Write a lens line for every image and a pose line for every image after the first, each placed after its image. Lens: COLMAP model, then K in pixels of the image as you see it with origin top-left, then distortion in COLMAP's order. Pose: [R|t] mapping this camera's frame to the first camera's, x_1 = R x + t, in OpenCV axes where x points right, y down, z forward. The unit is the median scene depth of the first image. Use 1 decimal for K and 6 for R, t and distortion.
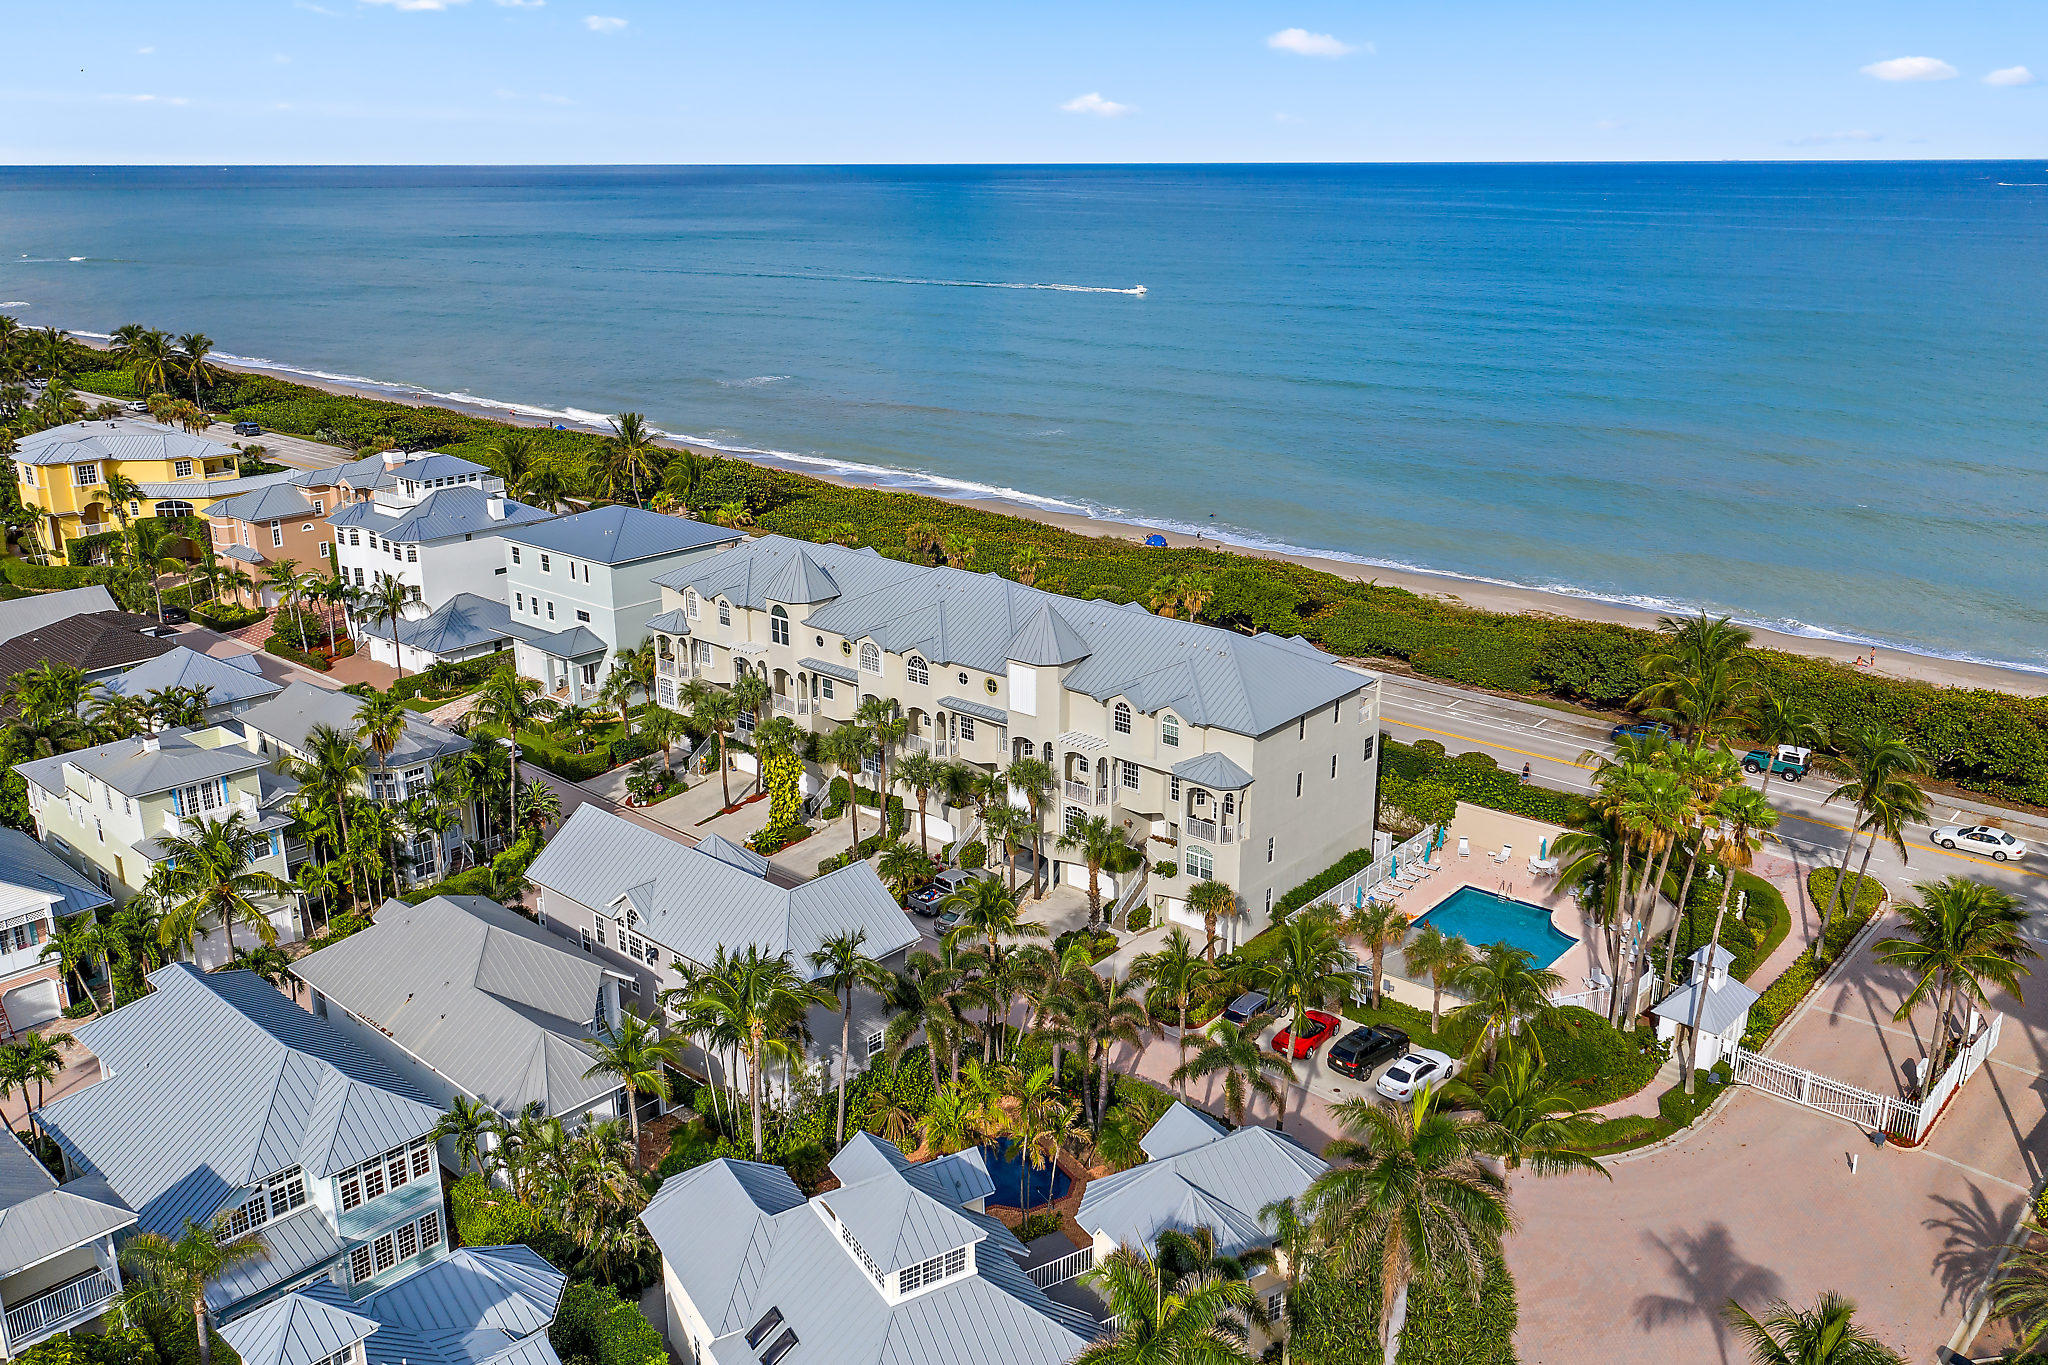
lens RADIAL K [[1626.4, 0, 1024.0], [0, 1626.4, 682.5], [0, 0, 1]] dist [-0.010462, 0.004245]
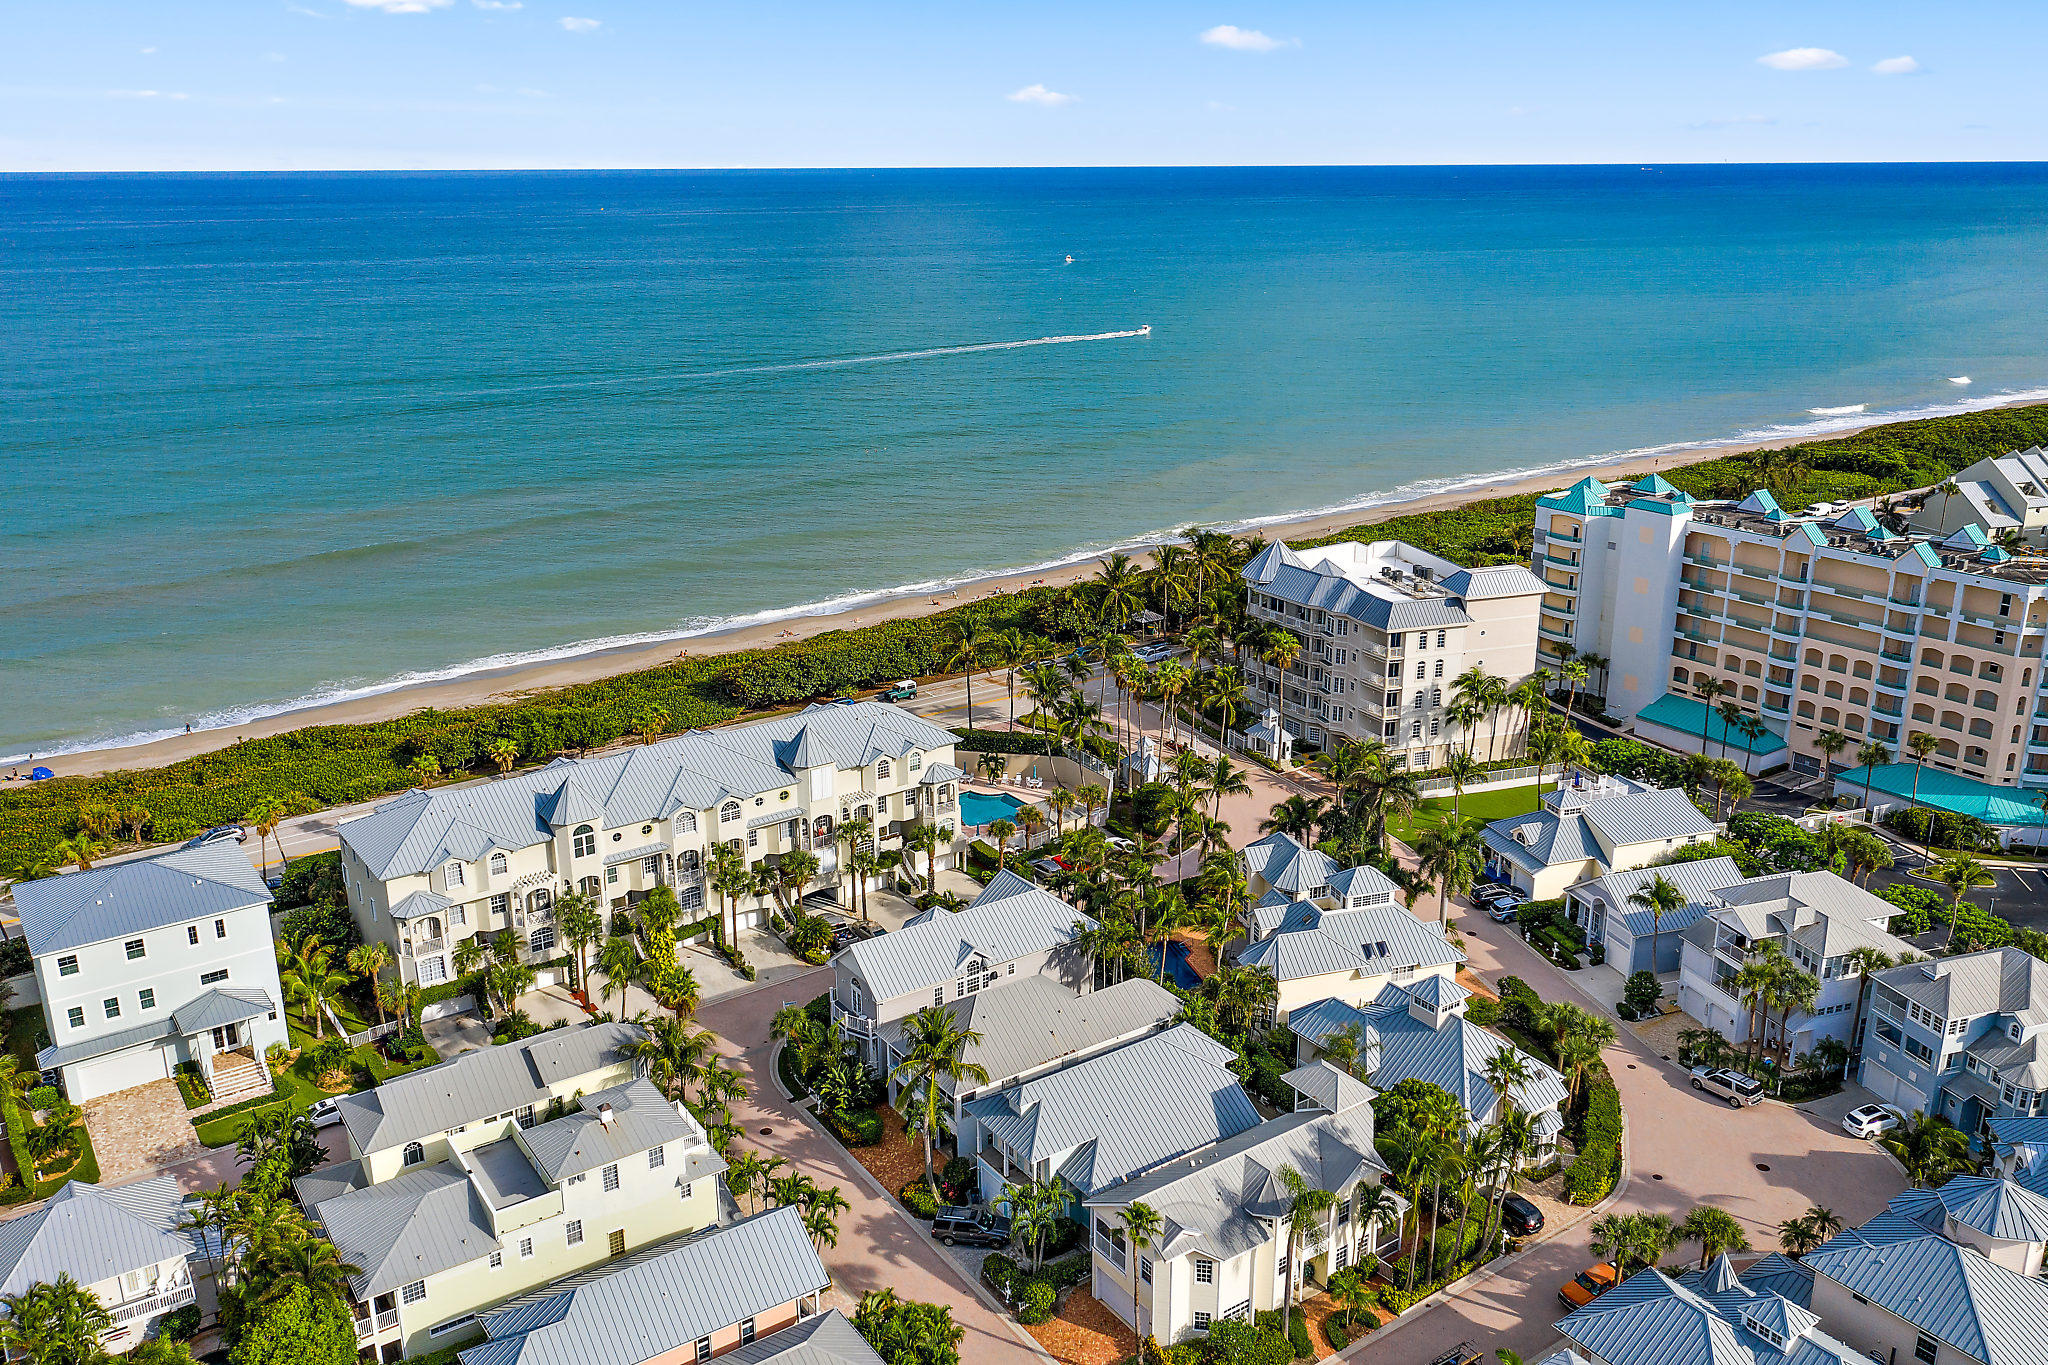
lens RADIAL K [[1626.4, 0, 1024.0], [0, 1626.4, 682.5], [0, 0, 1]] dist [-0.010462, 0.004245]
pose [[0.242425, -0.300532, 0.922448, -1.204082], [0.297580, 0.928013, 0.224139, -0.332988], [-0.923405, 0.220165, 0.314406, 0.320388]]
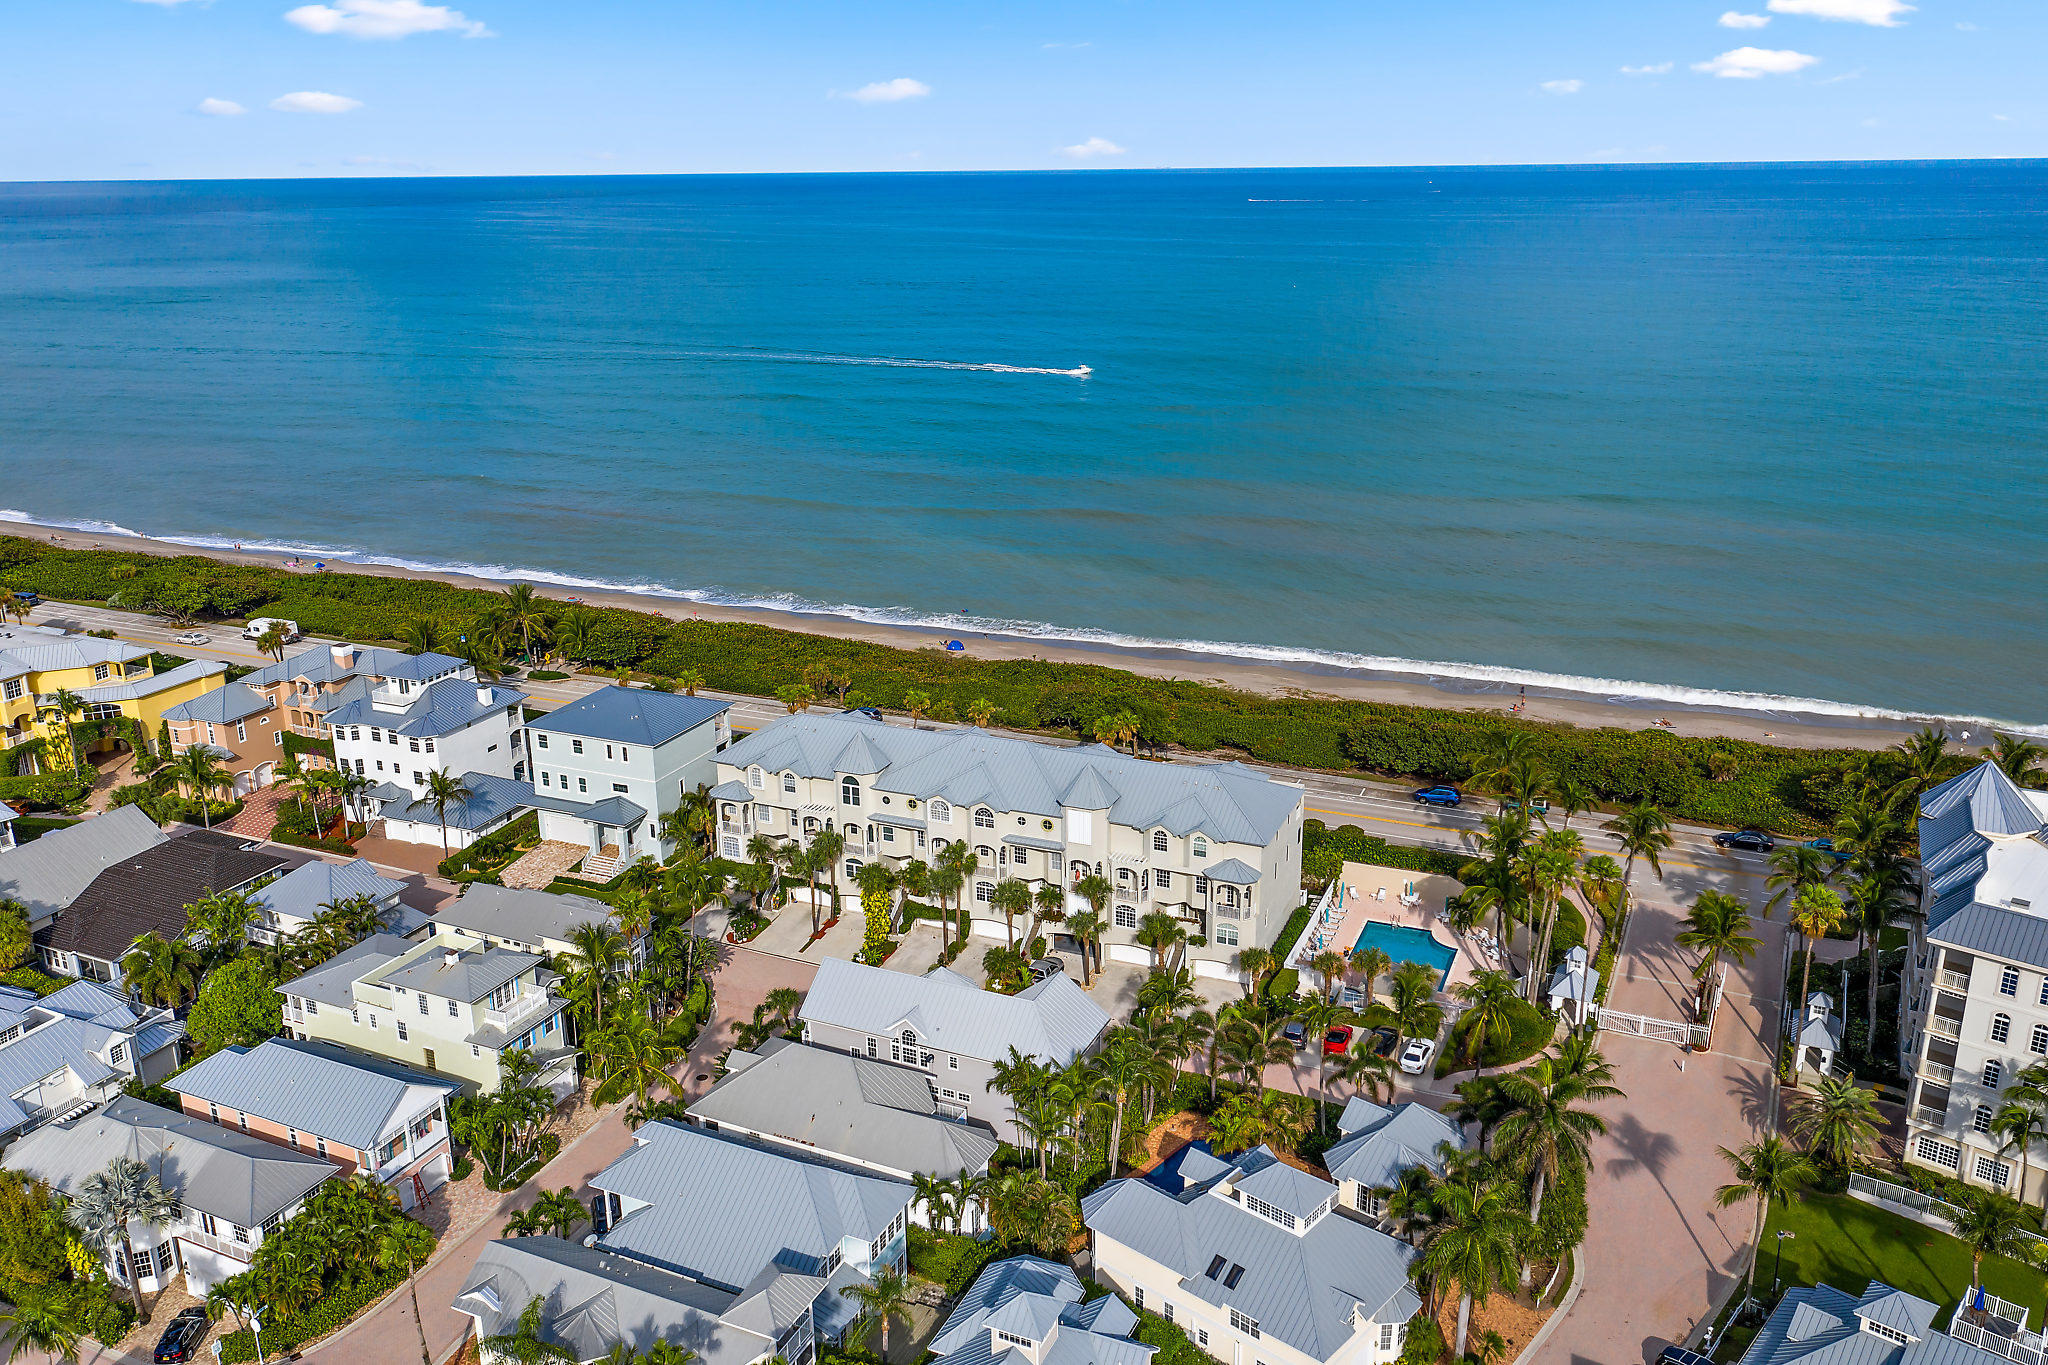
lens RADIAL K [[1574.3, 0, 1019.6], [0, 1574.3, 726.6], [0, 0, 1]] dist [-0.016221, -0.000374]
pose [[0.955030, -0.104821, 0.277363, -0.387636], [0.097998, 0.994446, 0.038388, -0.129070], [-0.279846, -0.009481, 0.959998, -0.264492]]
